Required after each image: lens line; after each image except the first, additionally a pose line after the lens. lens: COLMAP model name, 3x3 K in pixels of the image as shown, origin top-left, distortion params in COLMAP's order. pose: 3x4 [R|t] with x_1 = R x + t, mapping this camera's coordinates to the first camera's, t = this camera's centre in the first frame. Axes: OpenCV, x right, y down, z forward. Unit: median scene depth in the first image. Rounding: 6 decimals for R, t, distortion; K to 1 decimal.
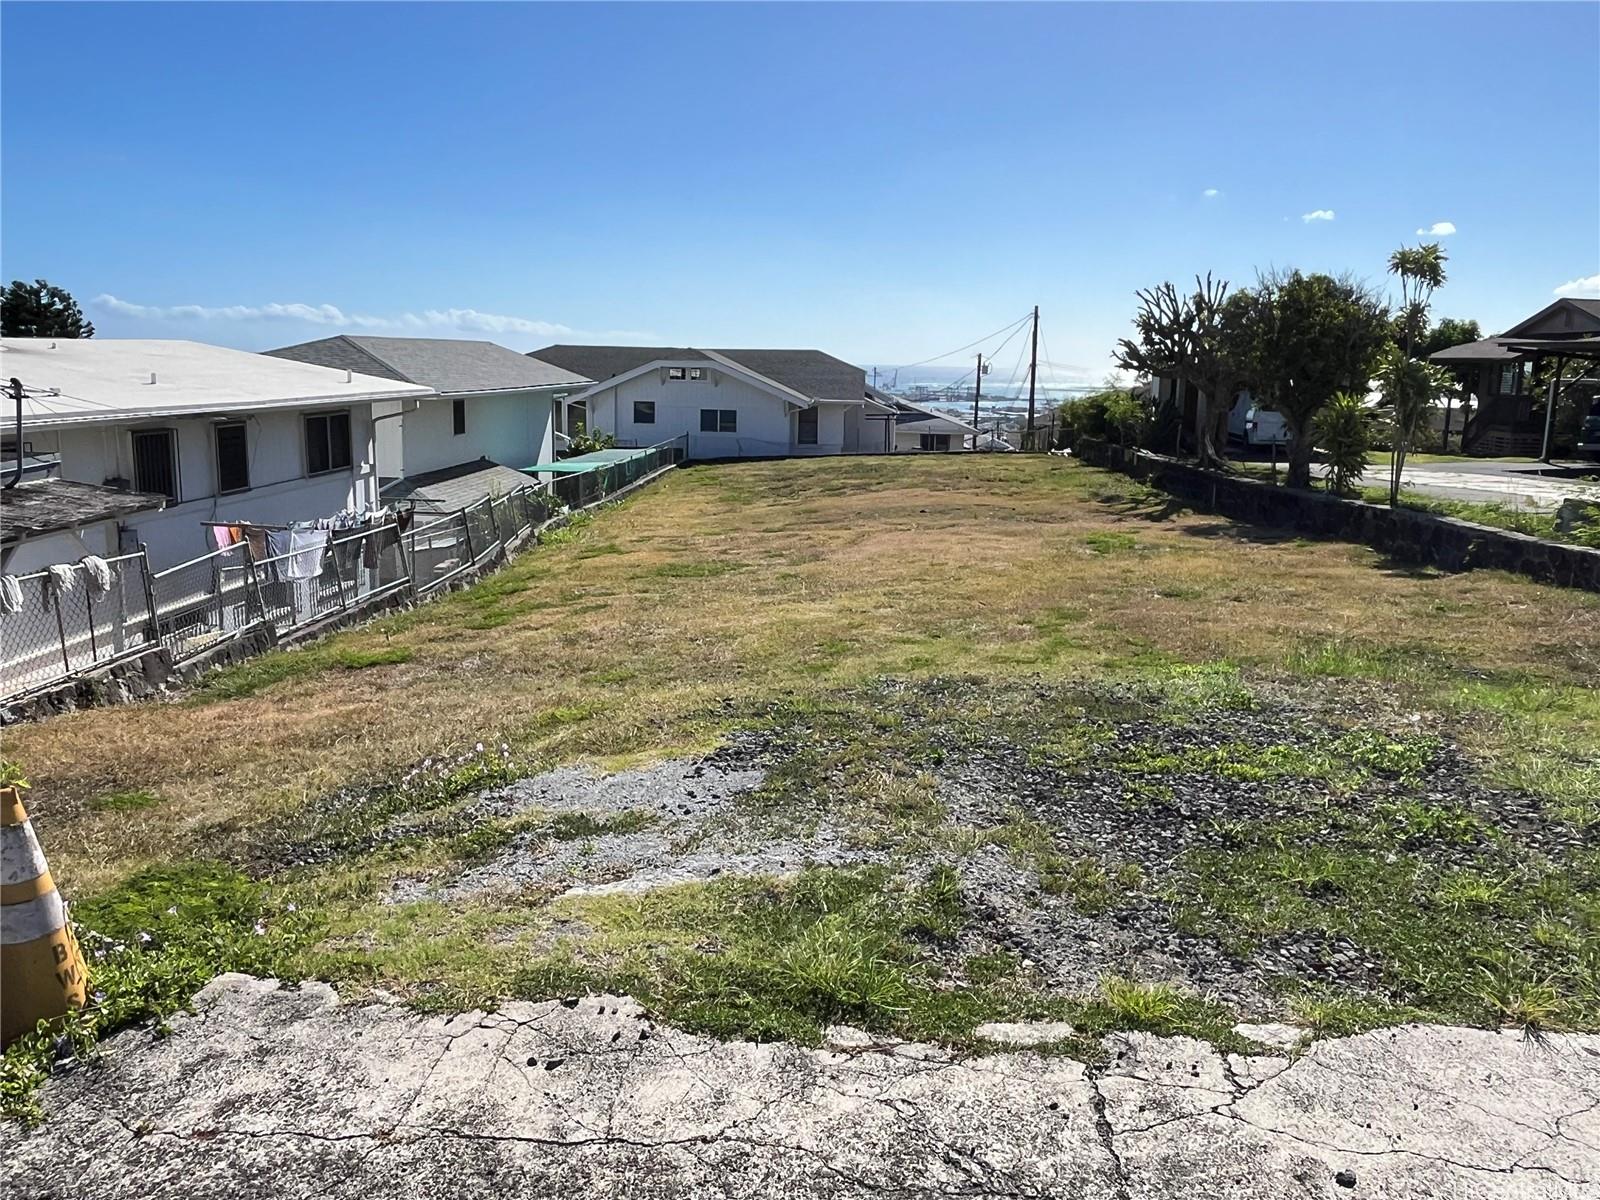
lens RADIAL K [[1219.8, 0, 800.0], [0, 1219.8, 600.0], [0, 0, 1]] dist [0.002661, -0.012073]
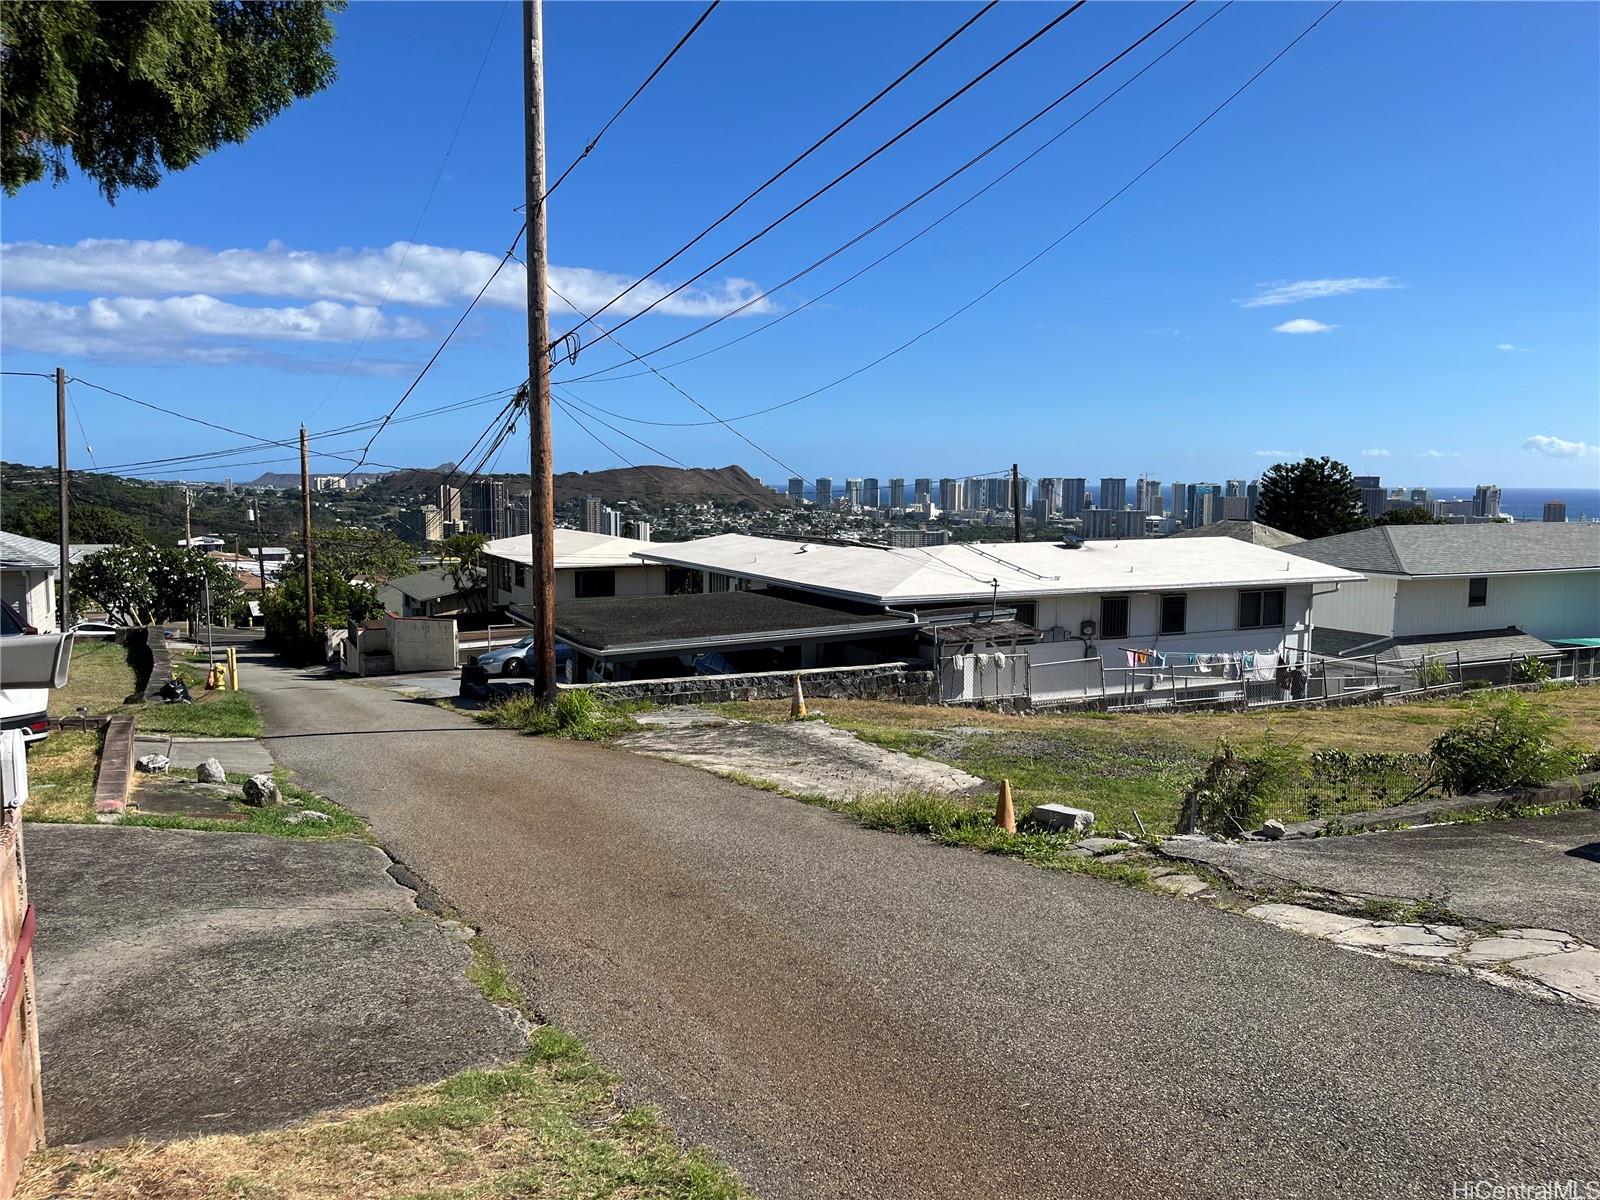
lens RADIAL K [[1215.6, 0, 800.0], [0, 1215.6, 600.0], [0, 0, 1]] dist [0.000111, -0.000082]
pose [[0.520228, 0.065361, -0.851522, 0.714896], [-0.161309, 0.986640, -0.022818, -0.011189], [0.838655, 0.149229, 0.523822, -0.349611]]
